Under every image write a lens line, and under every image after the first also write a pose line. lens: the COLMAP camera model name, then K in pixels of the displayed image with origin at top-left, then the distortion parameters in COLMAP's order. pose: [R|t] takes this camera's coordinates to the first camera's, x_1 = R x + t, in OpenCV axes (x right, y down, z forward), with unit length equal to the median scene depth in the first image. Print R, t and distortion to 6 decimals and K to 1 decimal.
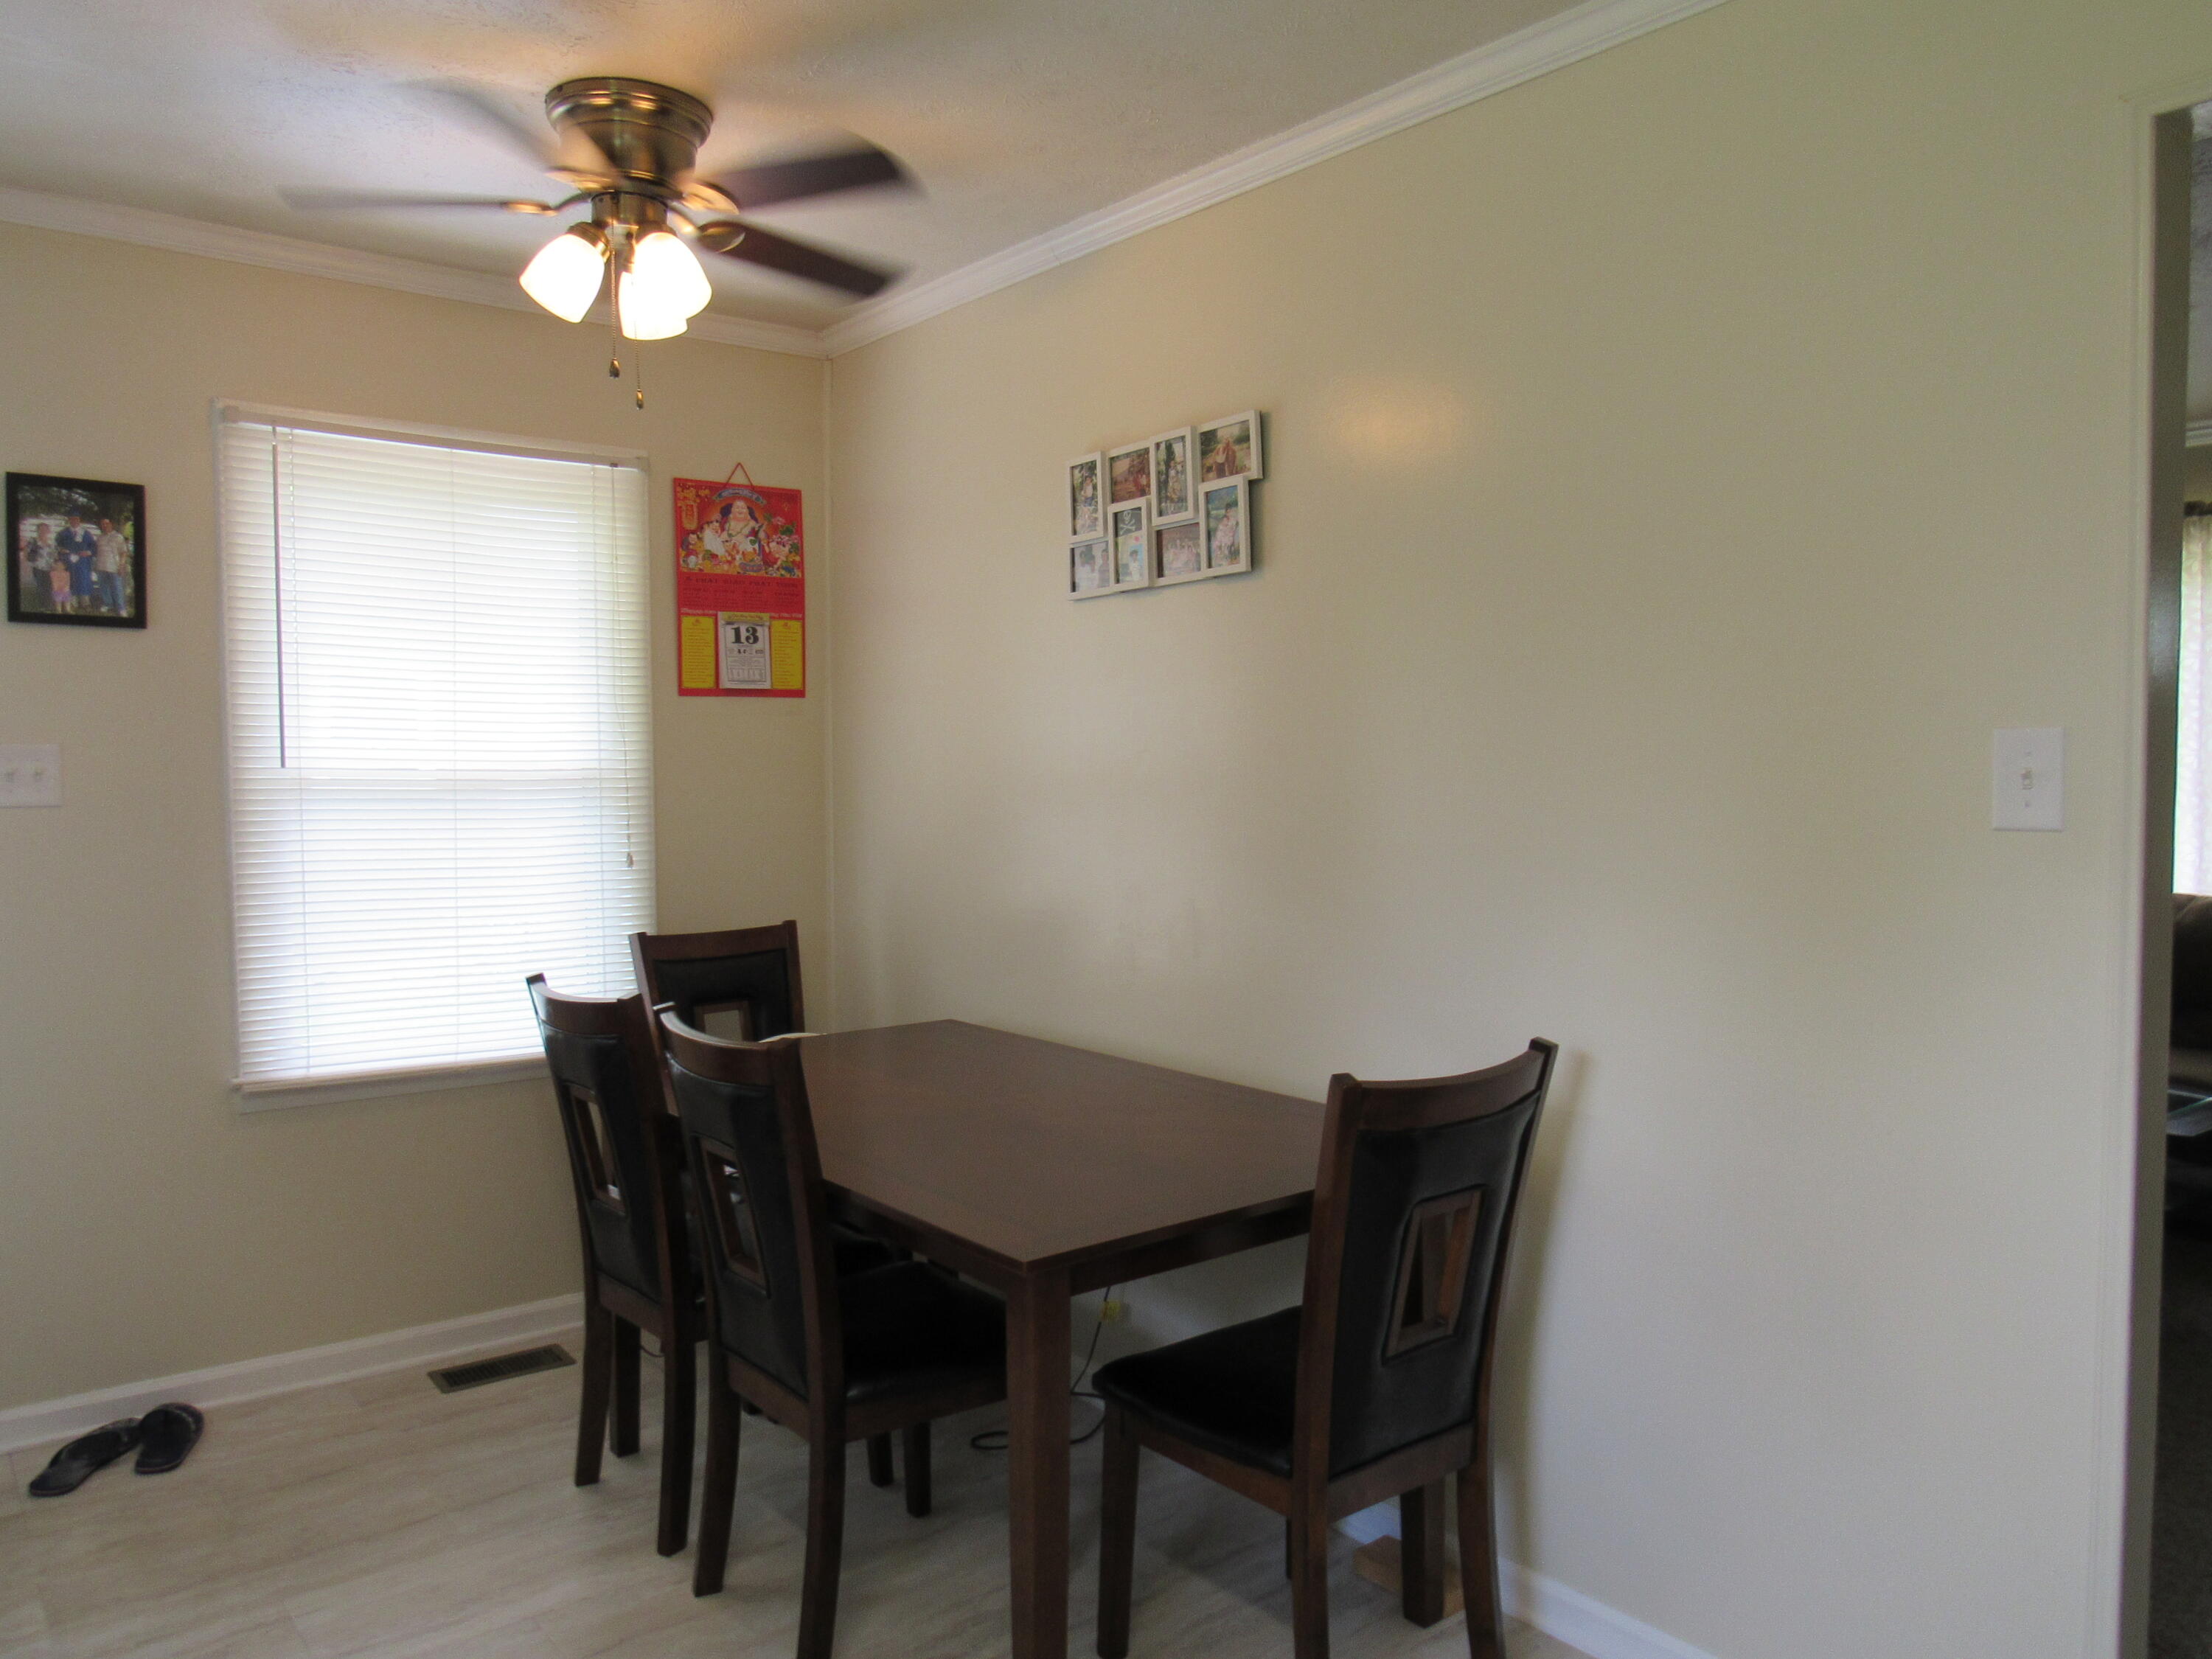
lens RADIAL K [[1583.2, 0, 1107.0], [0, 1583.2, 830.2], [0, 0, 1]] dist [-0.001577, -0.008563]
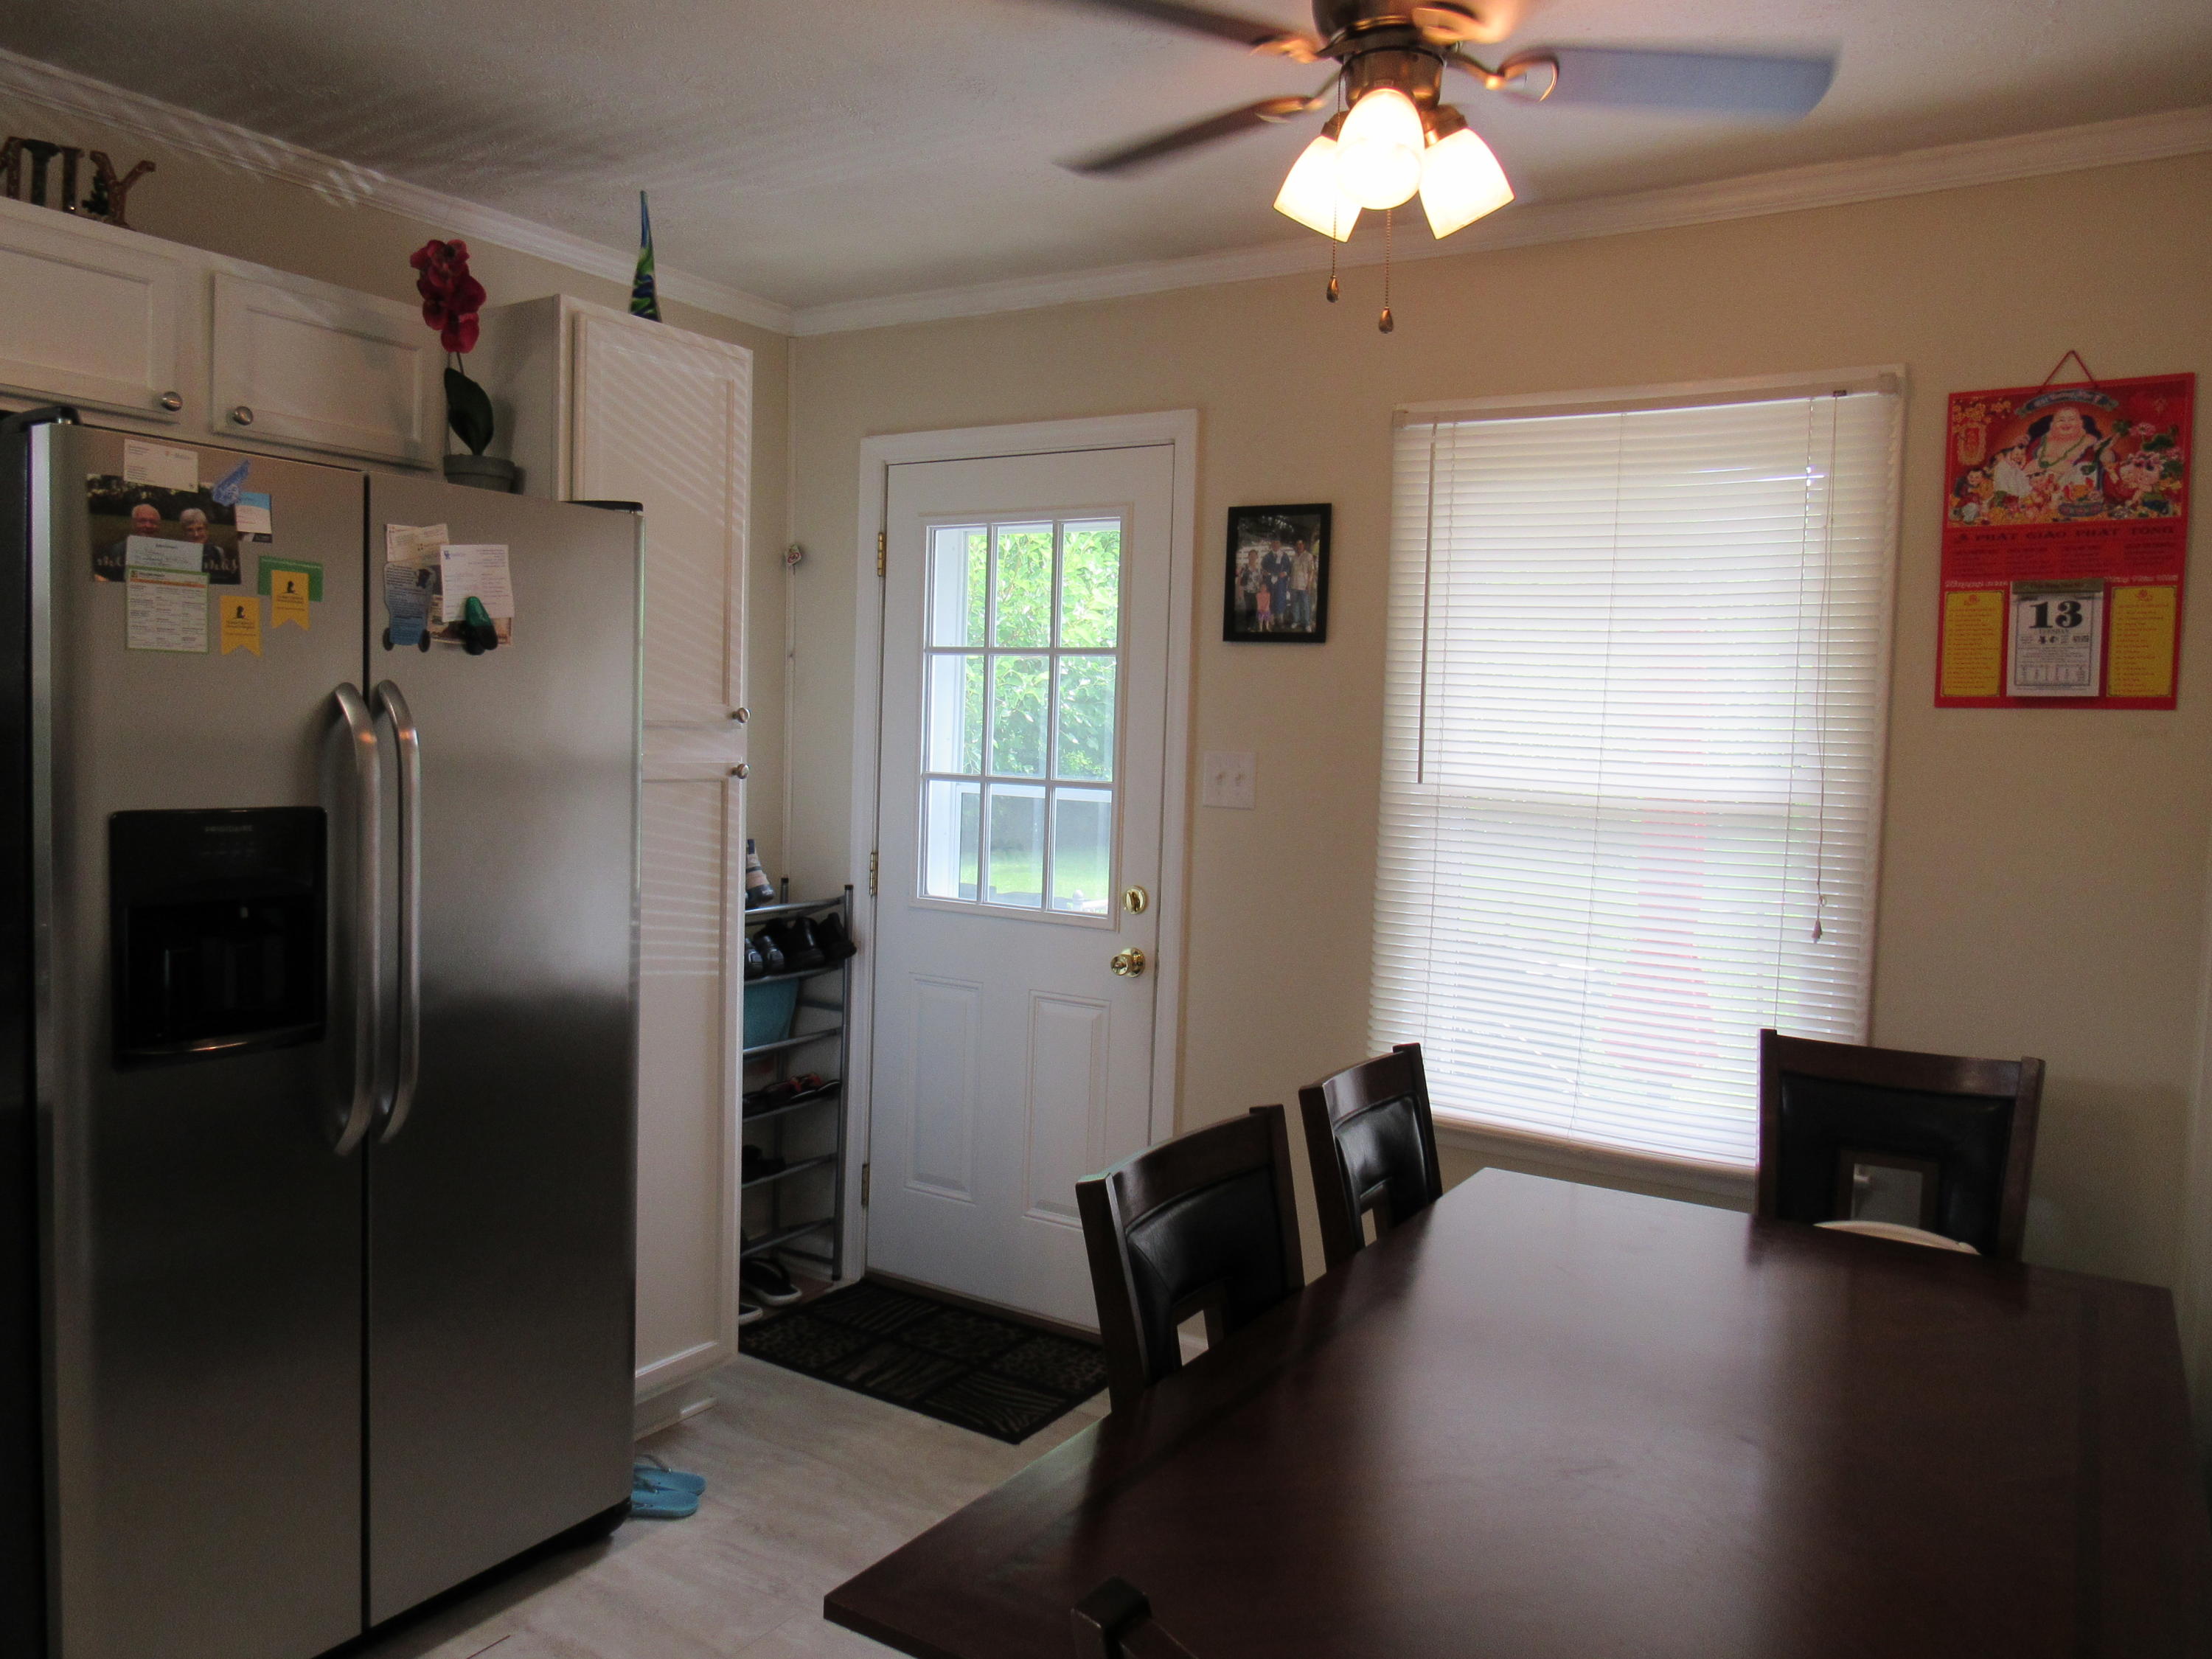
lens RADIAL K [[1583.2, 0, 1106.7], [0, 1583.2, 823.6], [0, 0, 1]] dist [-0.001577, -0.008563]
pose [[0.333917, 0.072246, -0.939830, 0.266215], [-0.076729, 0.995833, 0.049289, -0.040400], [0.939474, 0.055654, 0.338069, 0.426189]]
